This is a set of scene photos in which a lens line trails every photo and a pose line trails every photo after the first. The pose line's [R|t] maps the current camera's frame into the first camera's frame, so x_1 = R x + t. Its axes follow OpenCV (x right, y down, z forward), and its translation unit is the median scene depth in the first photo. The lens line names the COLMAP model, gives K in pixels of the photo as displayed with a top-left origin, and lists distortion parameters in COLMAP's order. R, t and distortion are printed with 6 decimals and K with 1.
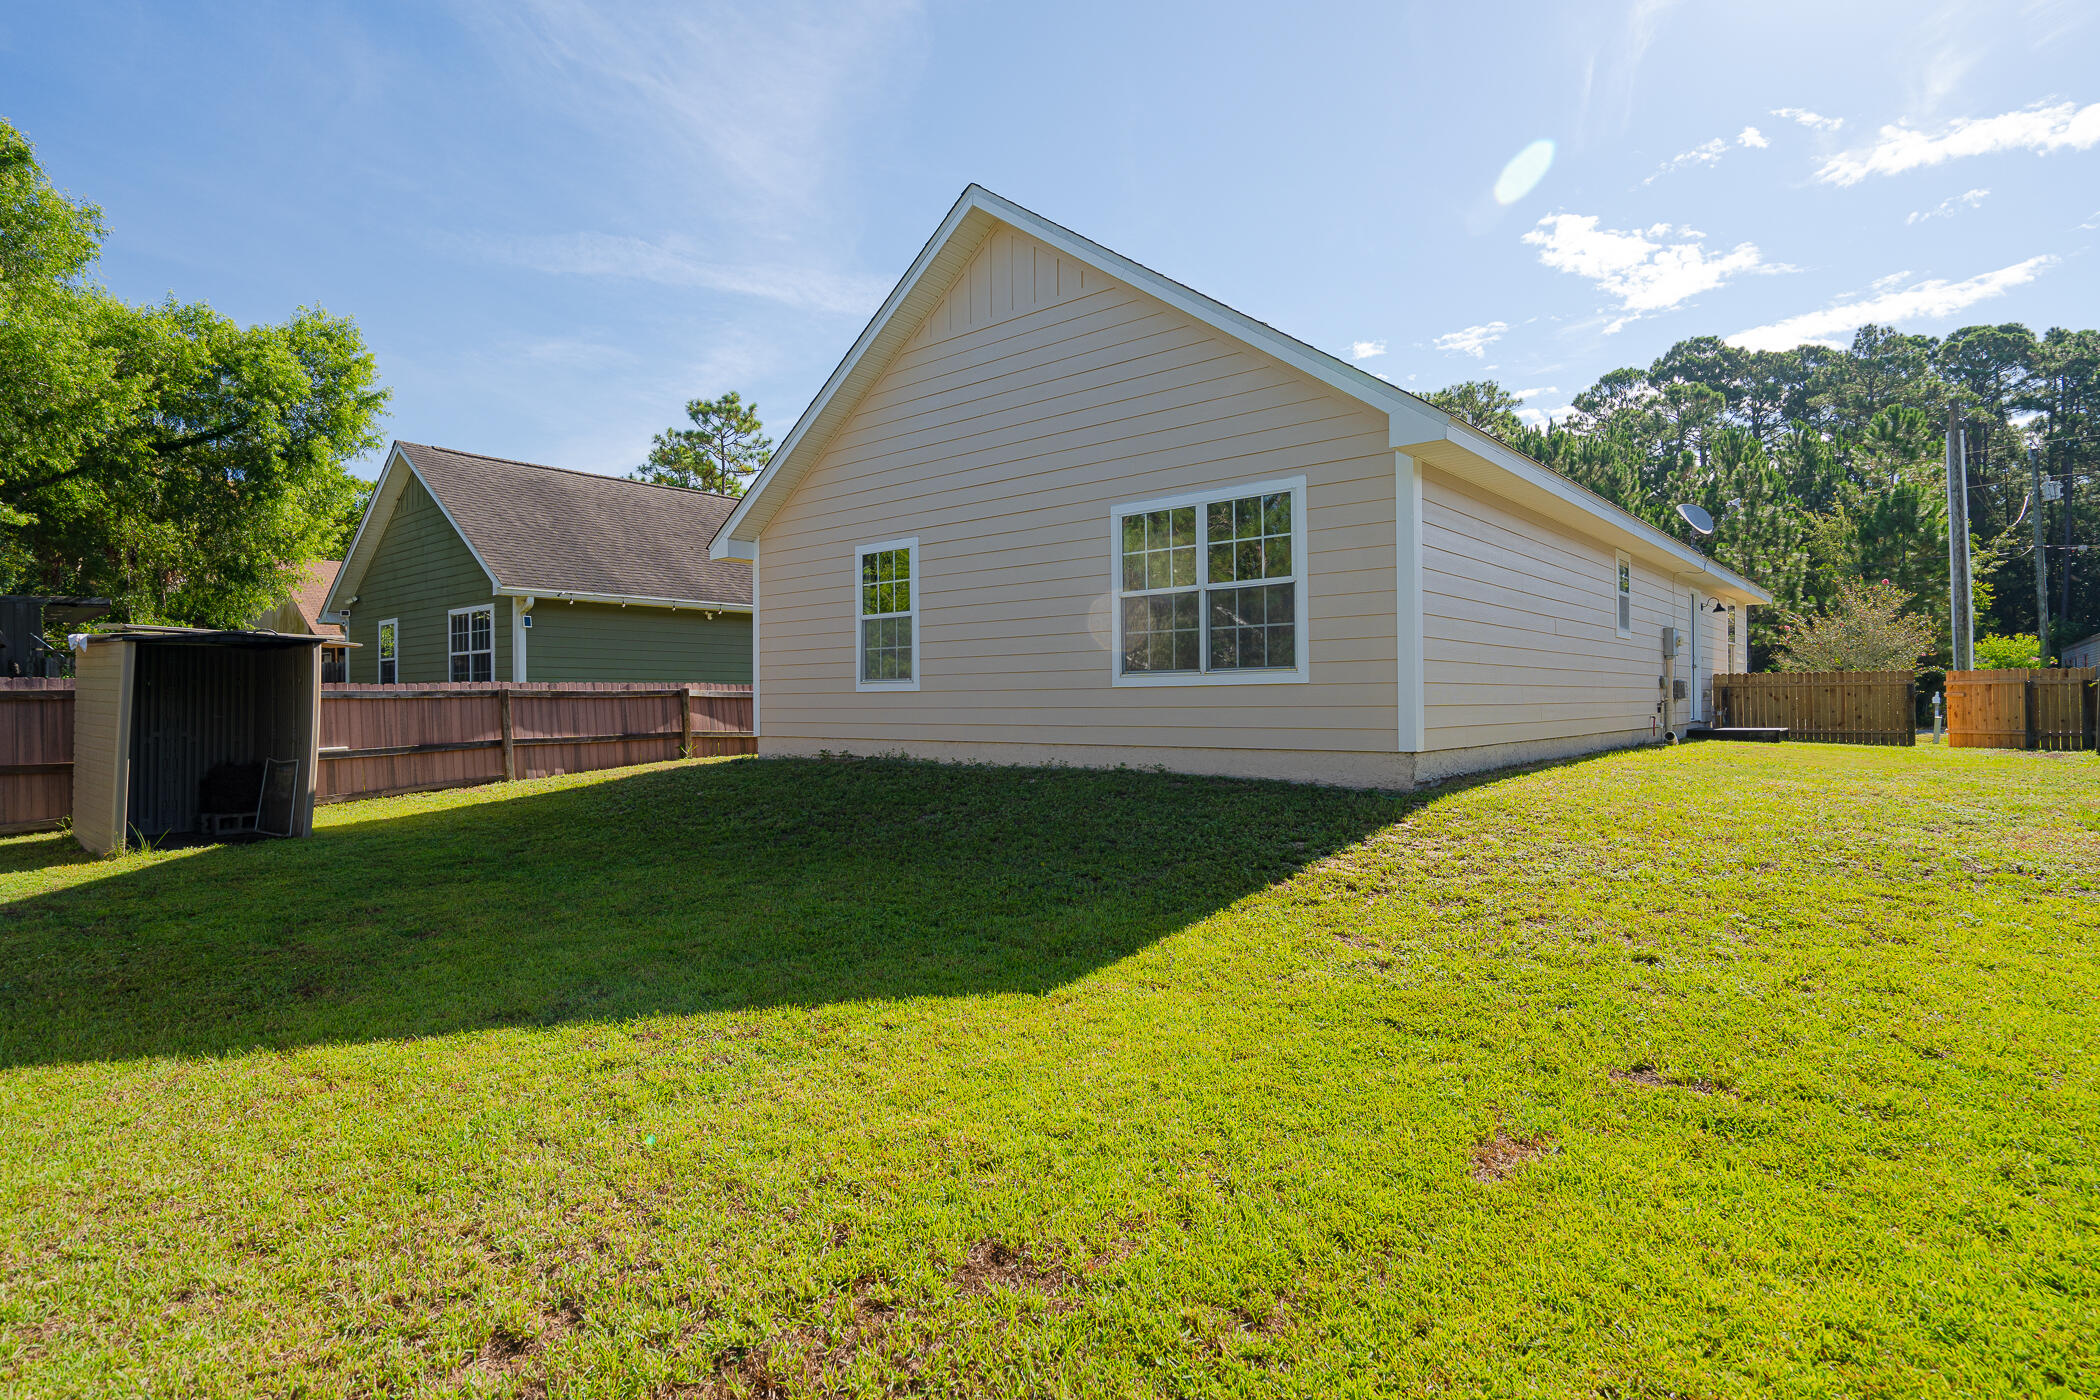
lens RADIAL K [[1078.3, 0, 1046.5], [0, 1078.3, 698.0], [0, 0, 1]] dist [-0.002941, -0.000517]
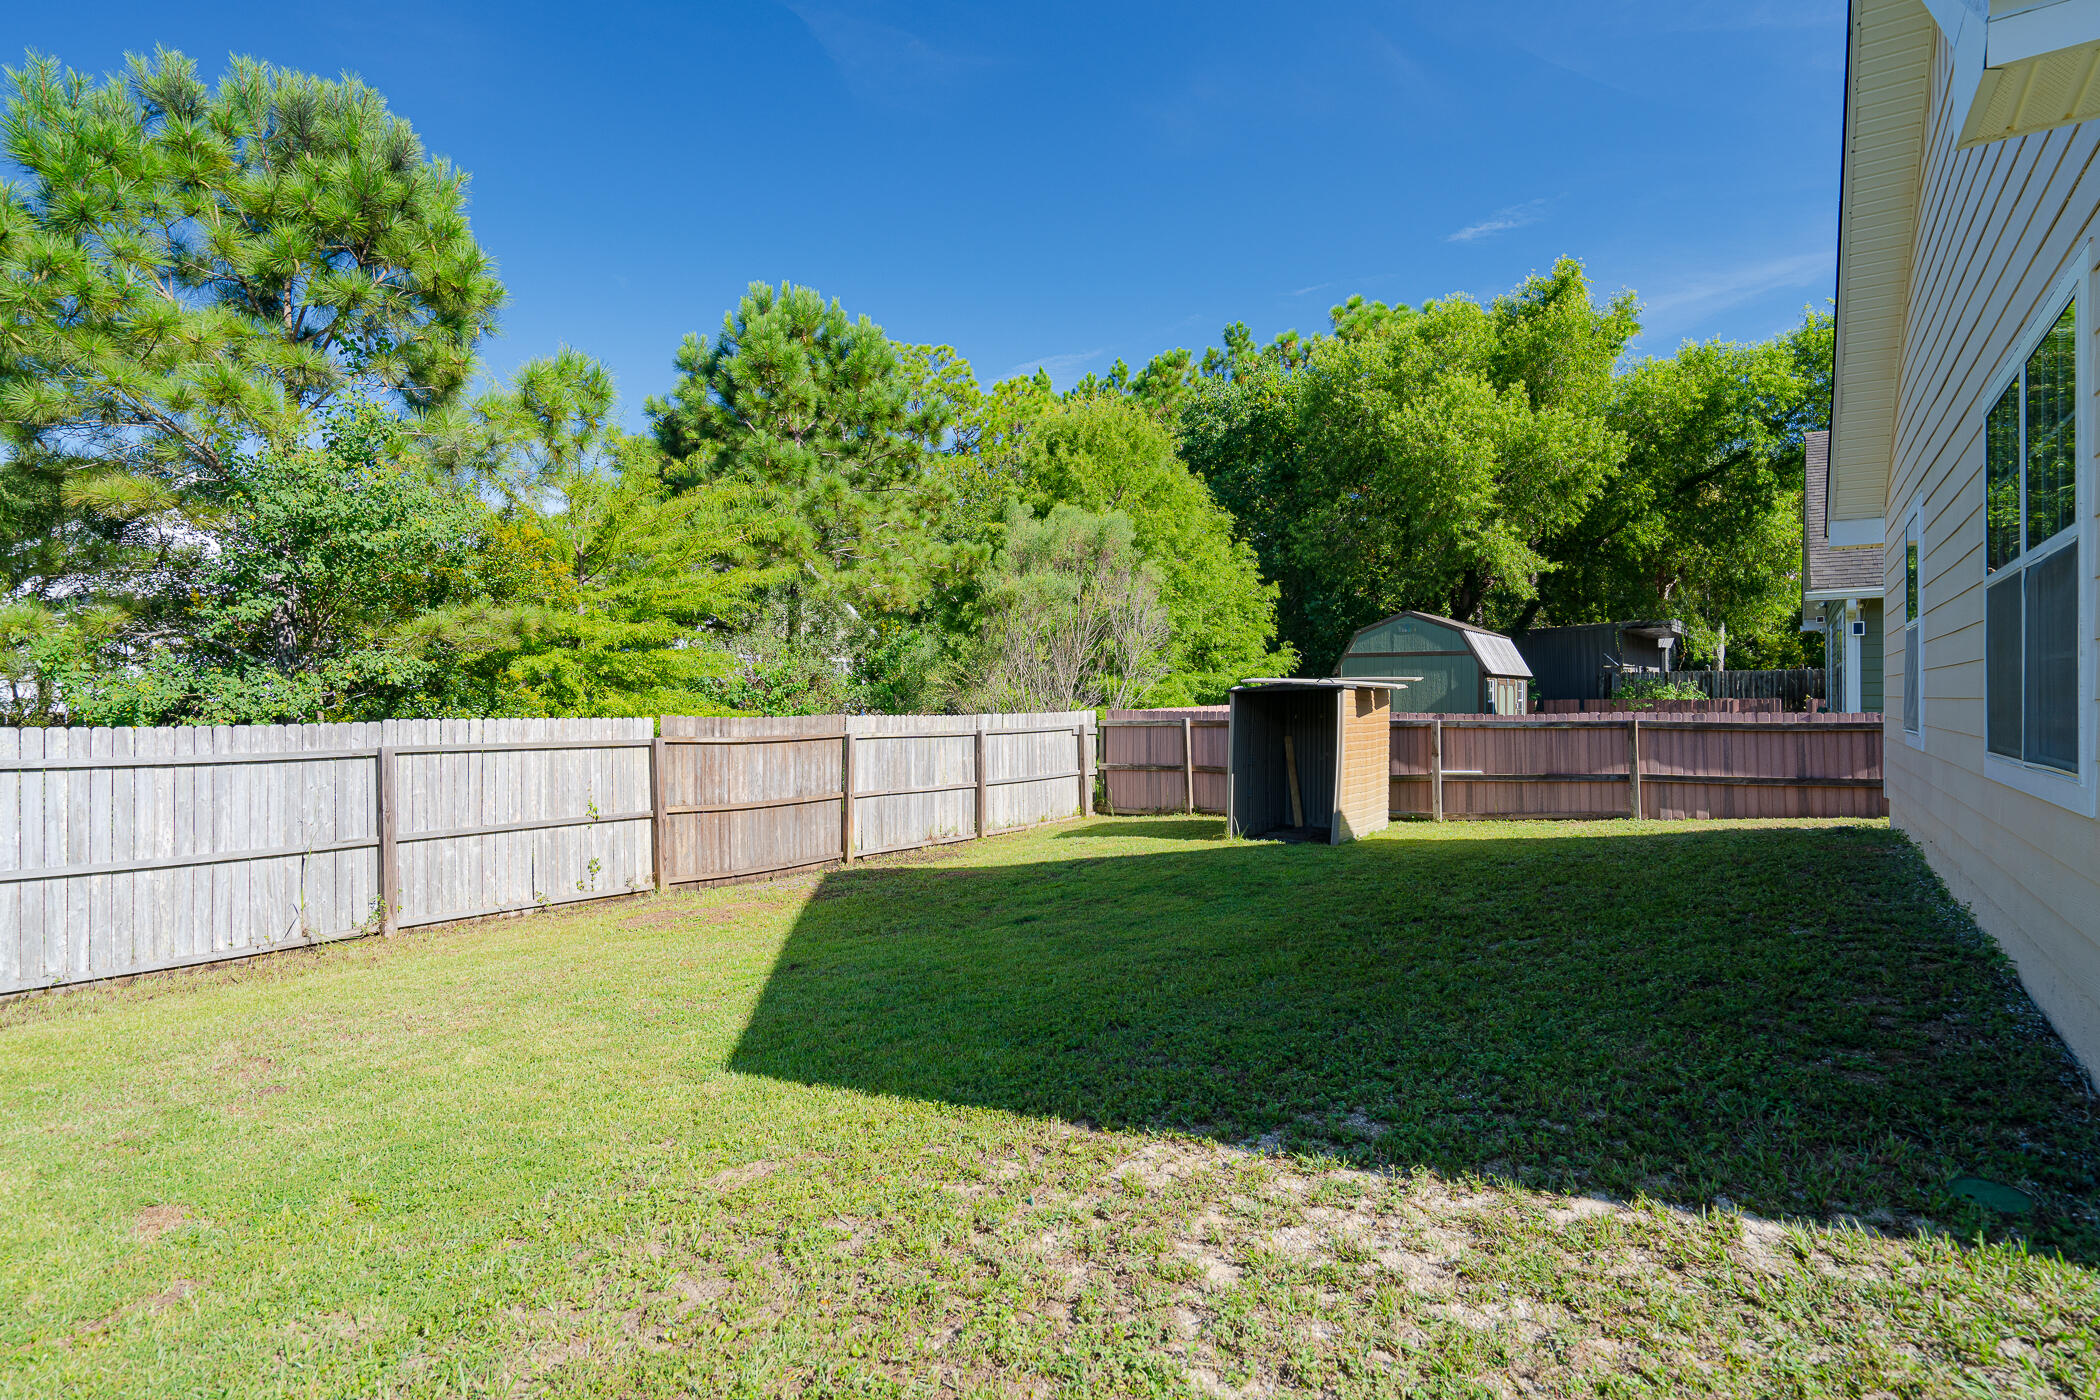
lens RADIAL K [[1078.3, 0, 1046.7], [0, 1078.3, 694.1], [0, 0, 1]] dist [-0.002941, -0.000517]
pose [[0.095760, 0.002933, -0.995400, 0.378932], [0.005368, 0.999980, 0.003463, -0.036598], [0.995390, -0.005675, 0.095742, 0.407843]]
